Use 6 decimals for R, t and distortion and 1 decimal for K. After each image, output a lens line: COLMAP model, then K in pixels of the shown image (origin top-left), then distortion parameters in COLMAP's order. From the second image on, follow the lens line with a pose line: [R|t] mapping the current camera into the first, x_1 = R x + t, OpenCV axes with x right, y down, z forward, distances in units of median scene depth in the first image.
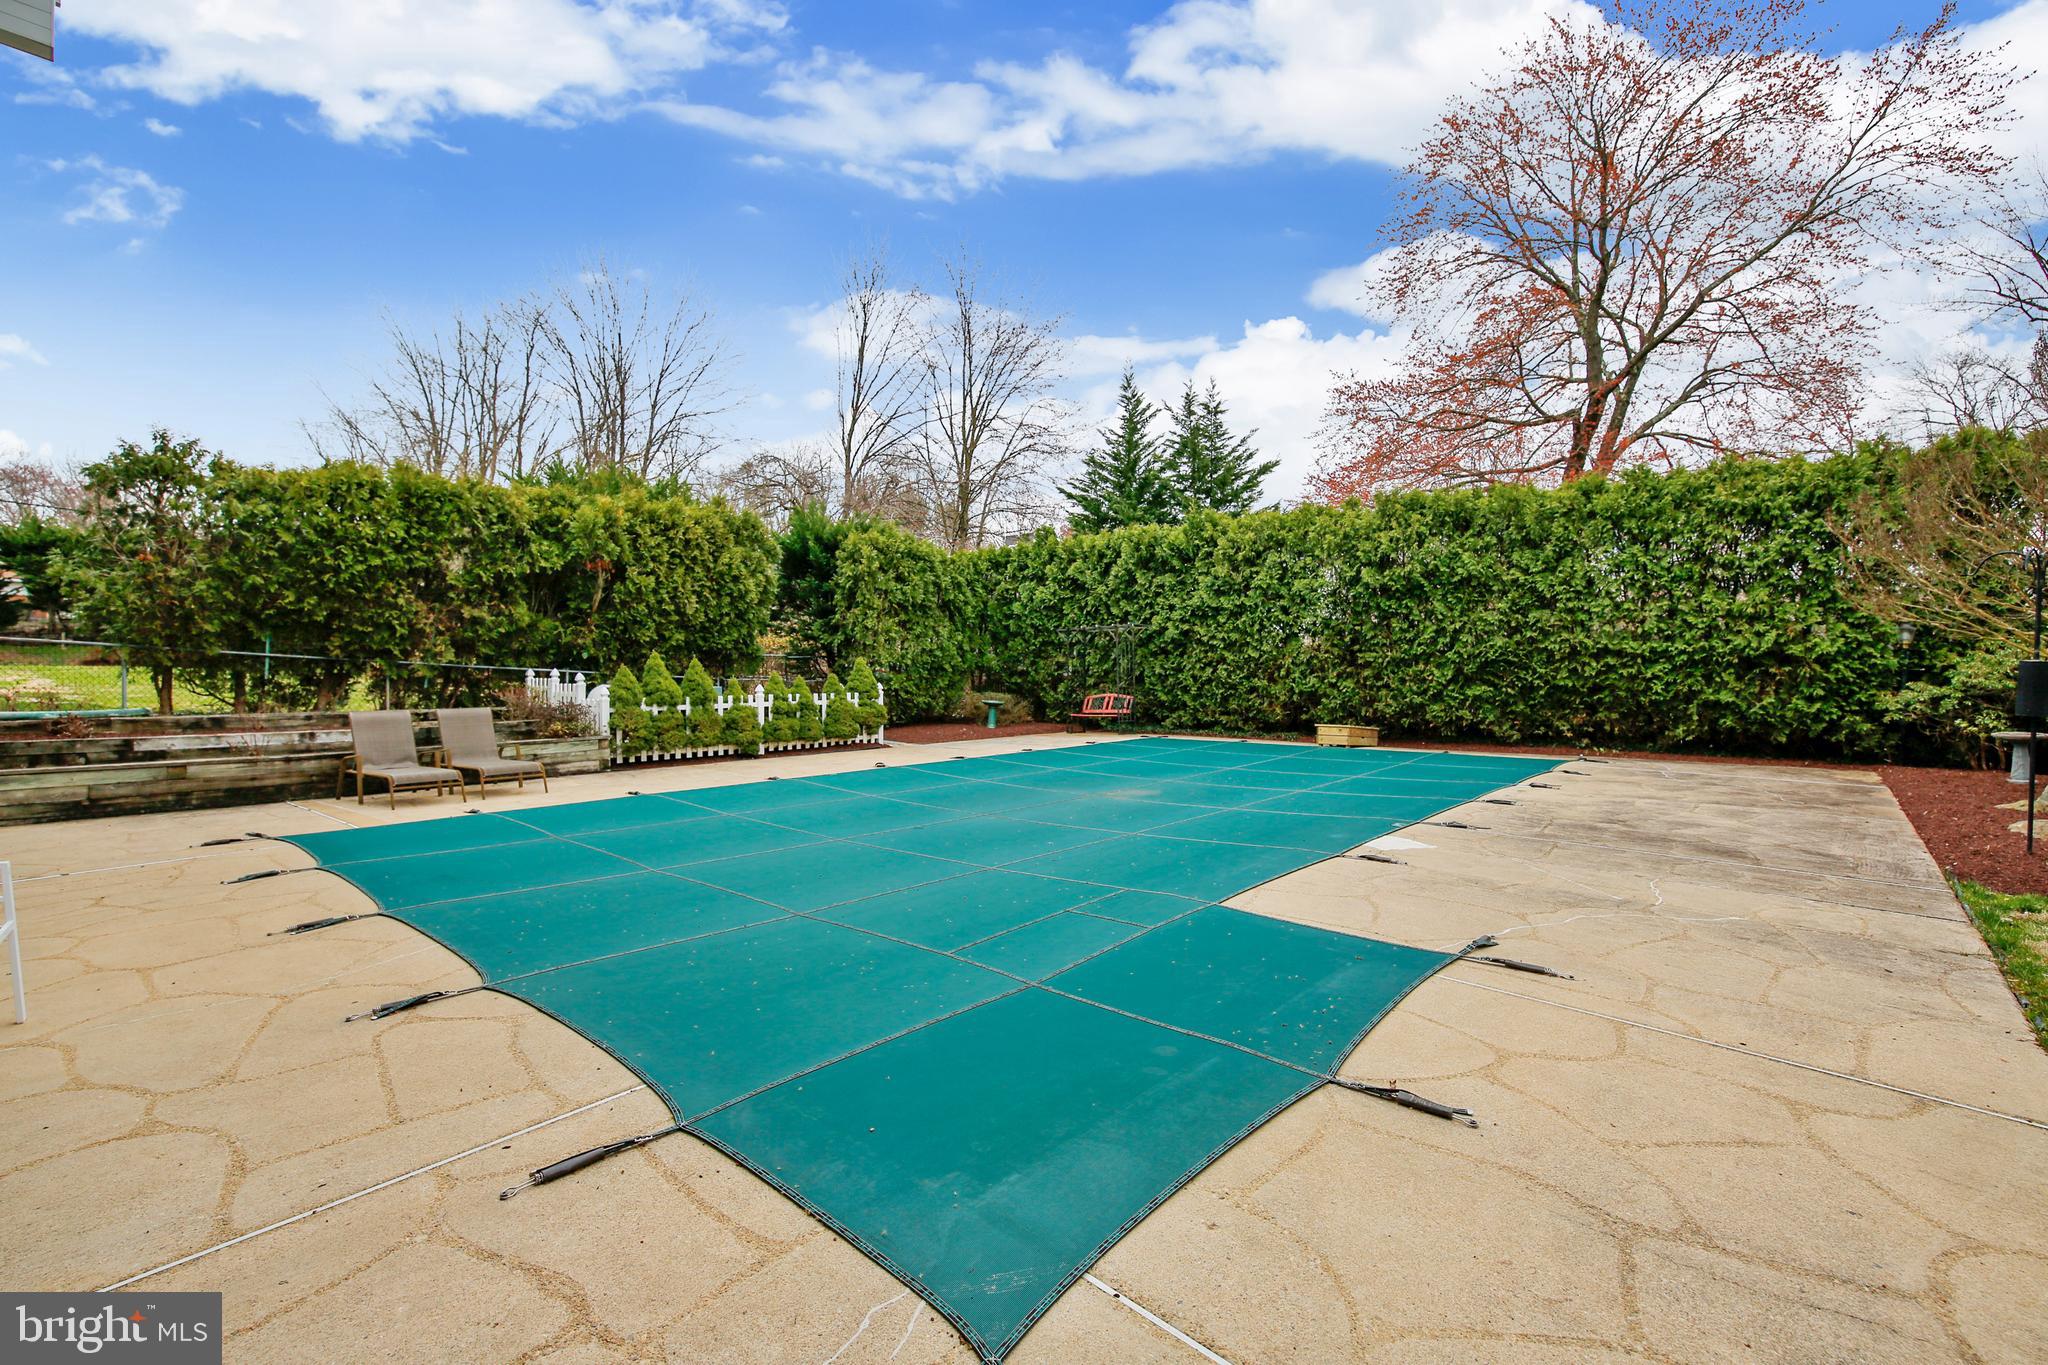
lens RADIAL K [[898.1, 0, 977.5], [0, 898.1, 665.2], [0, 0, 1]] dist [-0.000155, -0.003435]
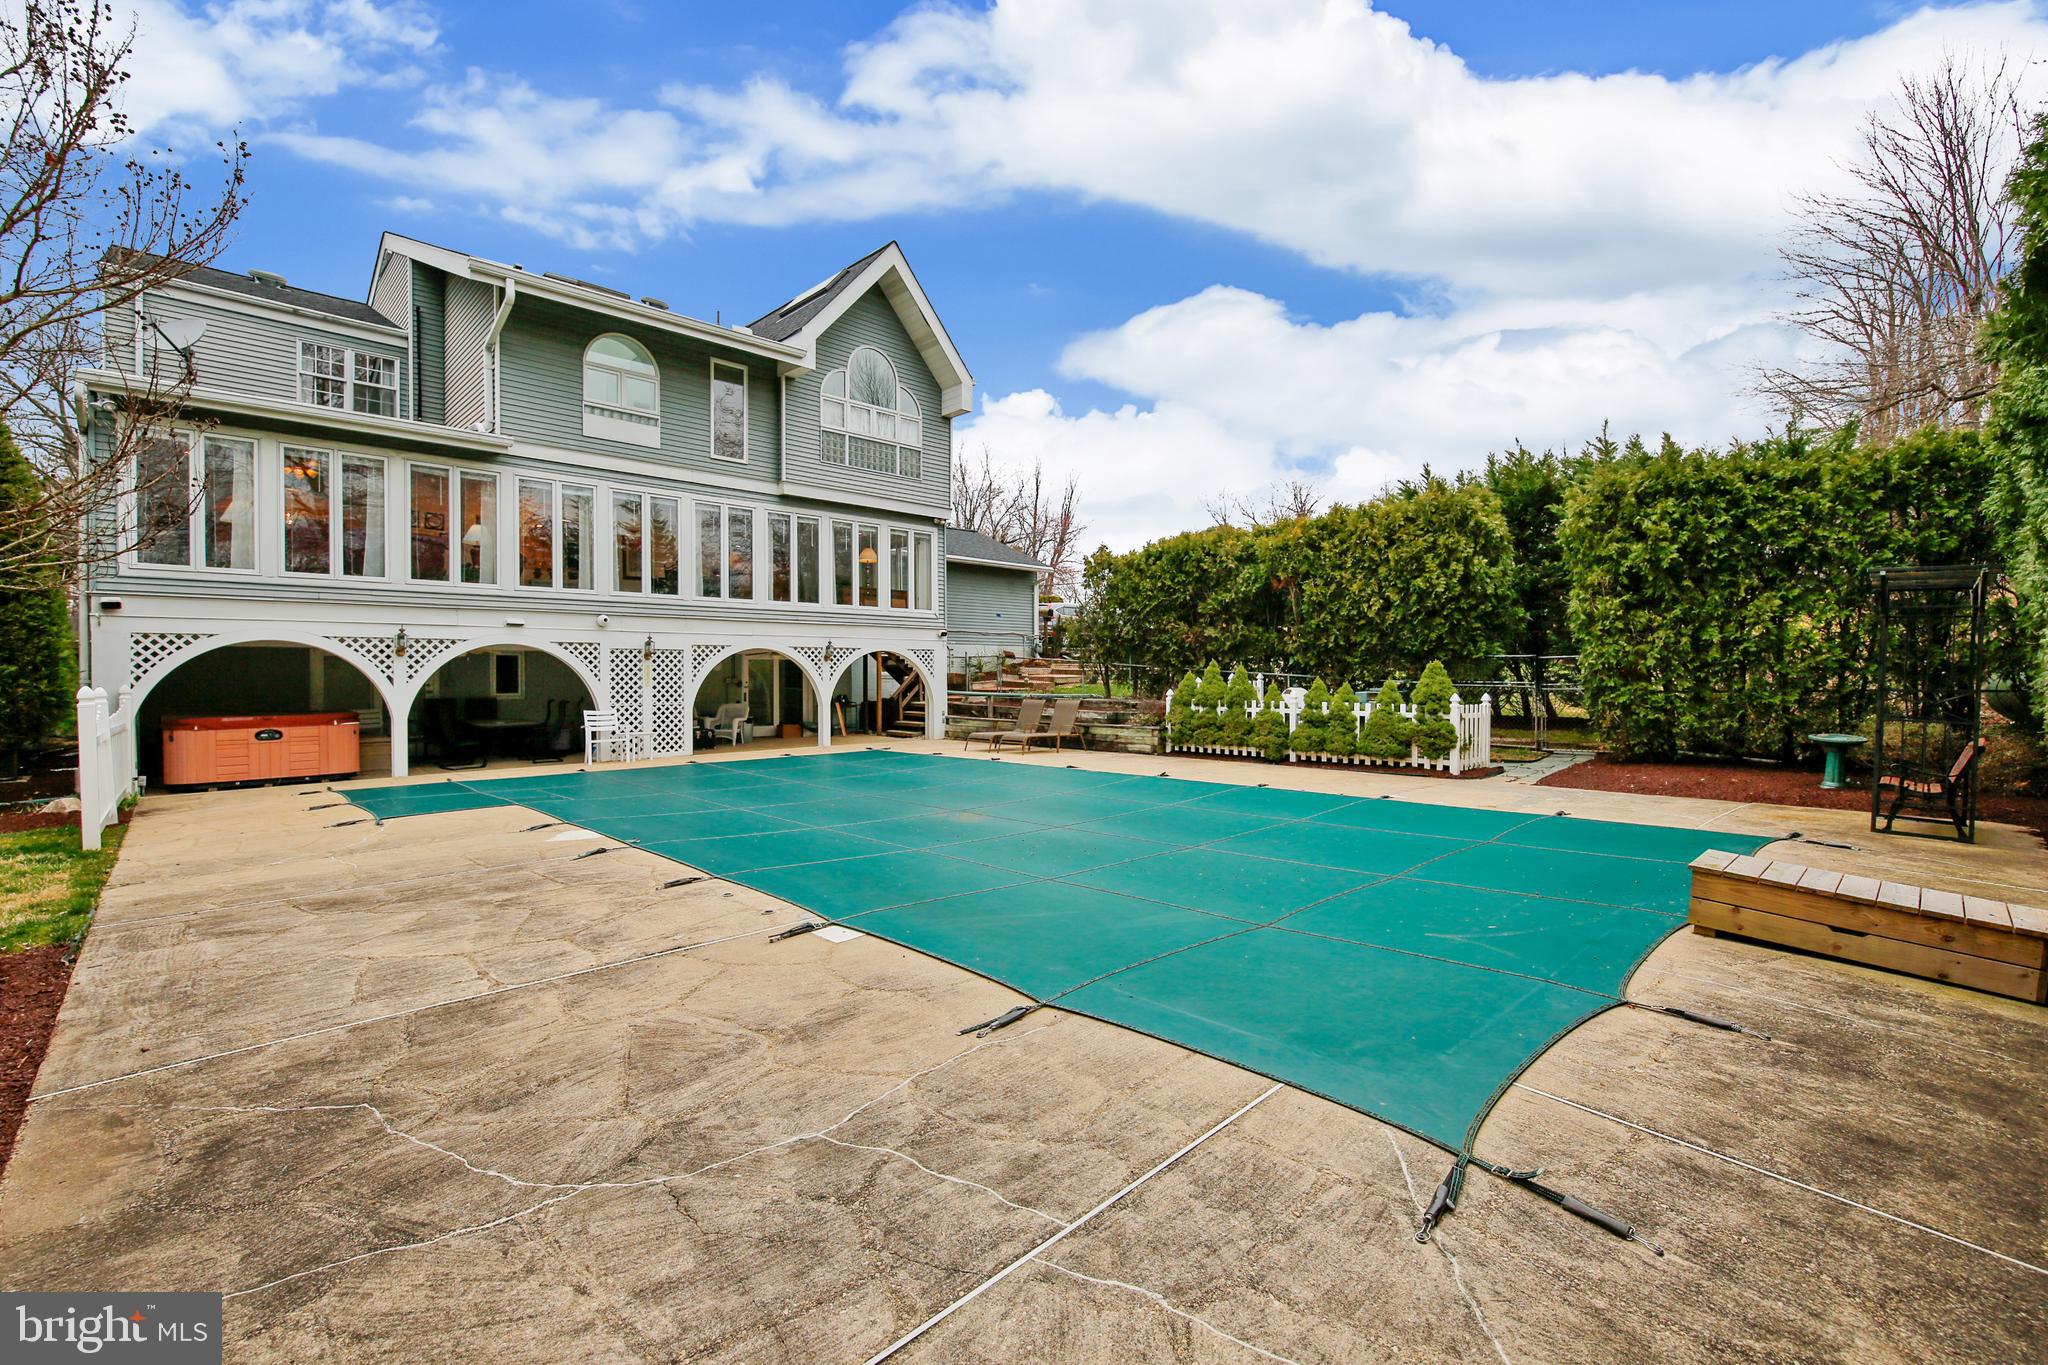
lens RADIAL K [[898.1, 0, 1031.9], [0, 898.1, 672.6], [0, 0, 1]] dist [-0.000155, -0.003435]
pose [[-0.066900, 0.004754, -0.997748, 0.740535], [0.013663, 0.999899, 0.003848, -0.005093], [0.997666, -0.013375, -0.066958, 0.778351]]
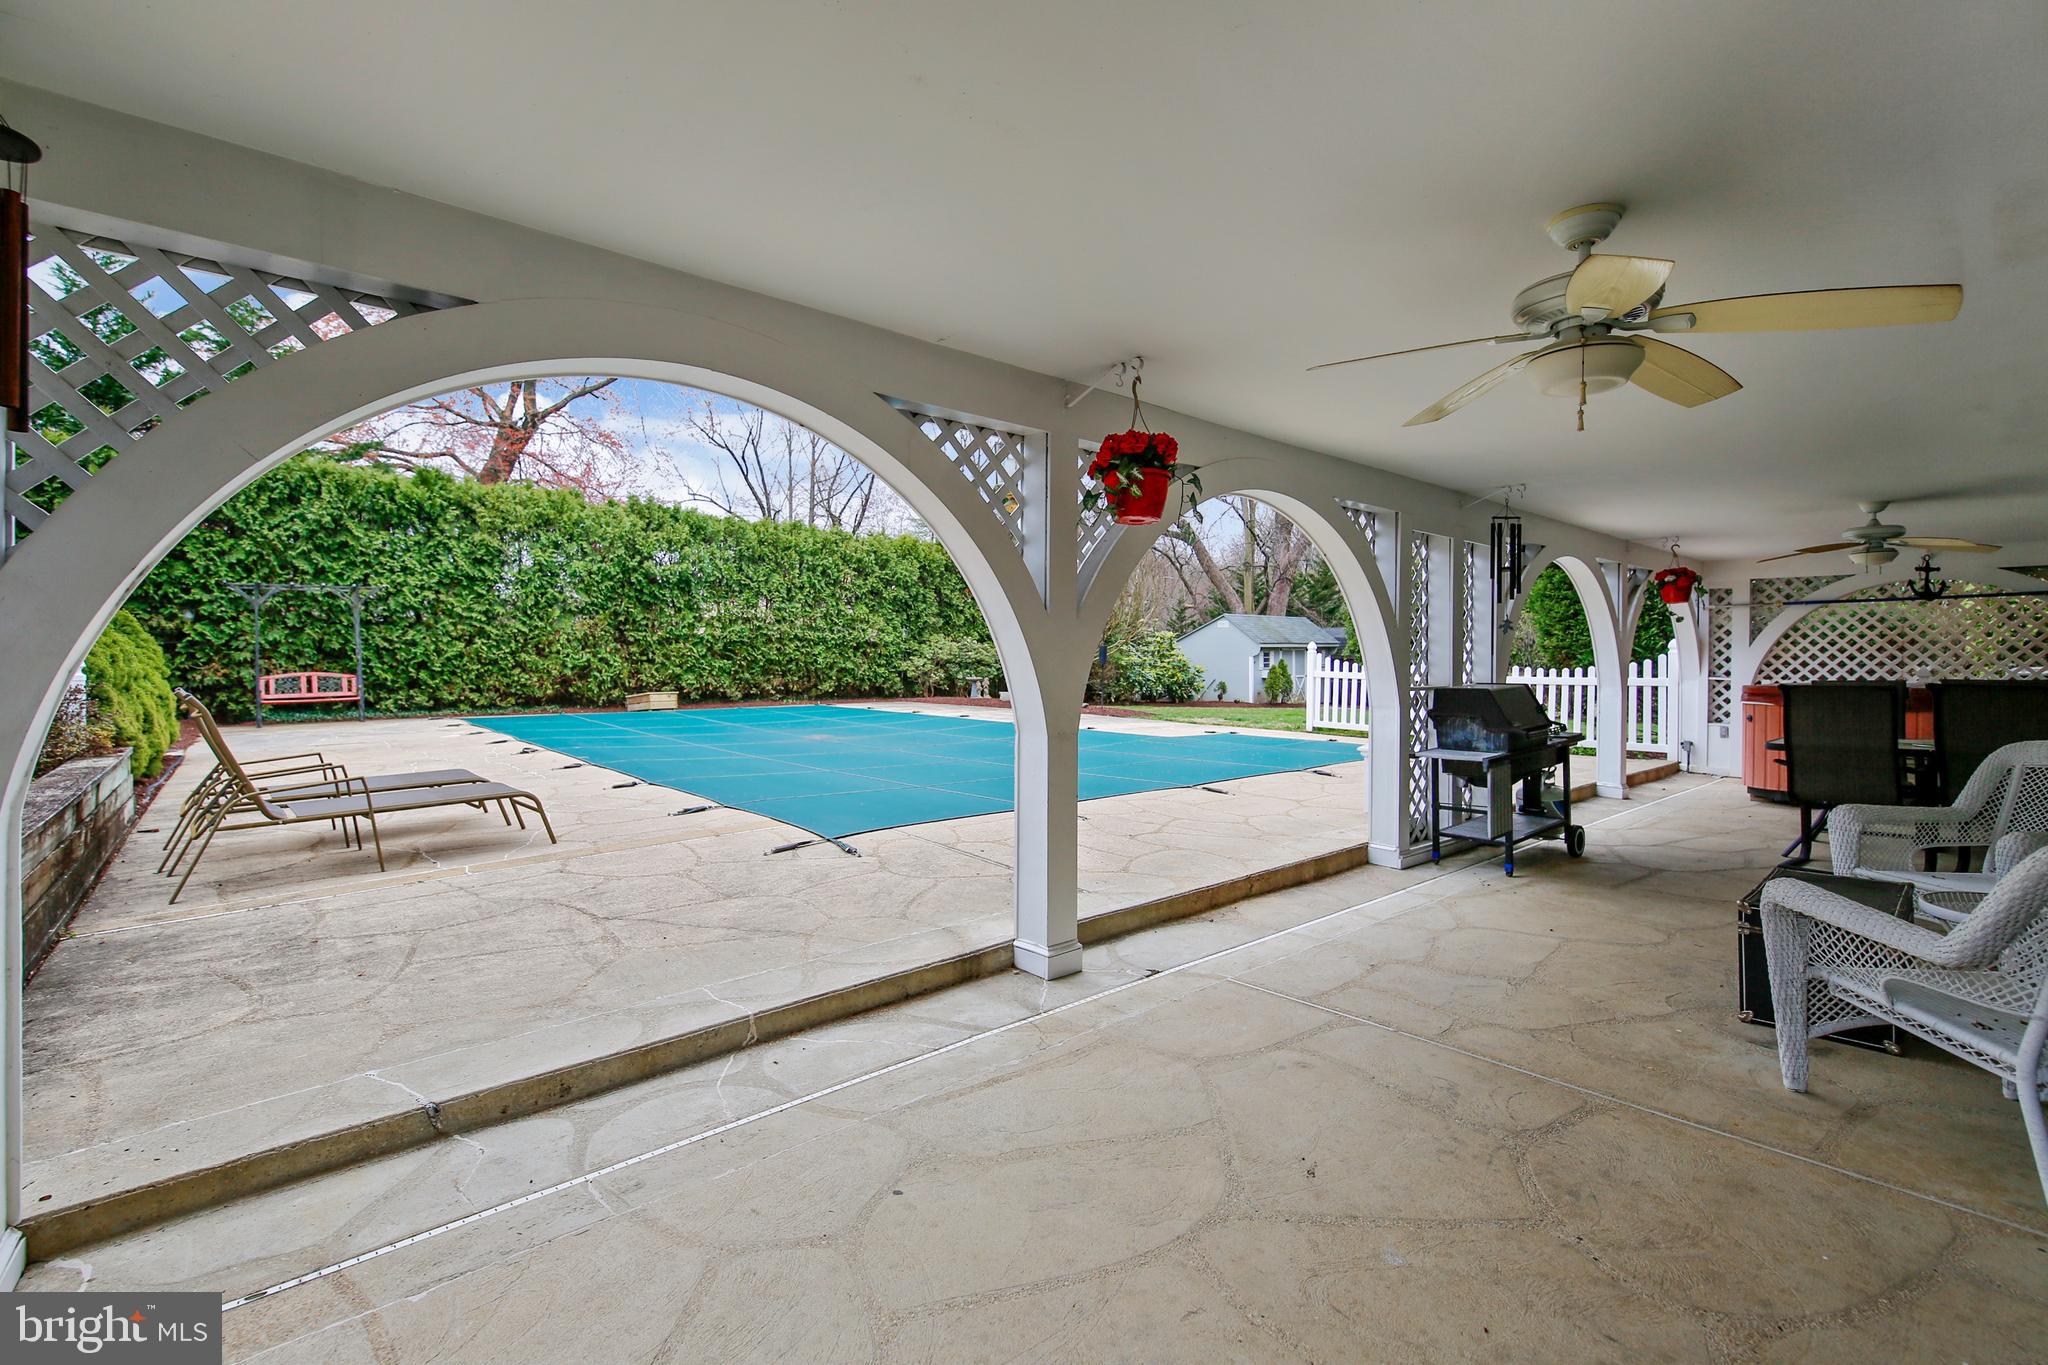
lens RADIAL K [[898.1, 0, 1018.0], [0, 898.1, 625.5], [0, 0, 1]] dist [-0.000155, -0.003435]
pose [[0.100596, 0.042278, 0.994029, -0.742622], [-0.011209, 0.999082, -0.041358, 0.022531], [-0.994864, -0.006982, 0.100977, 0.411455]]
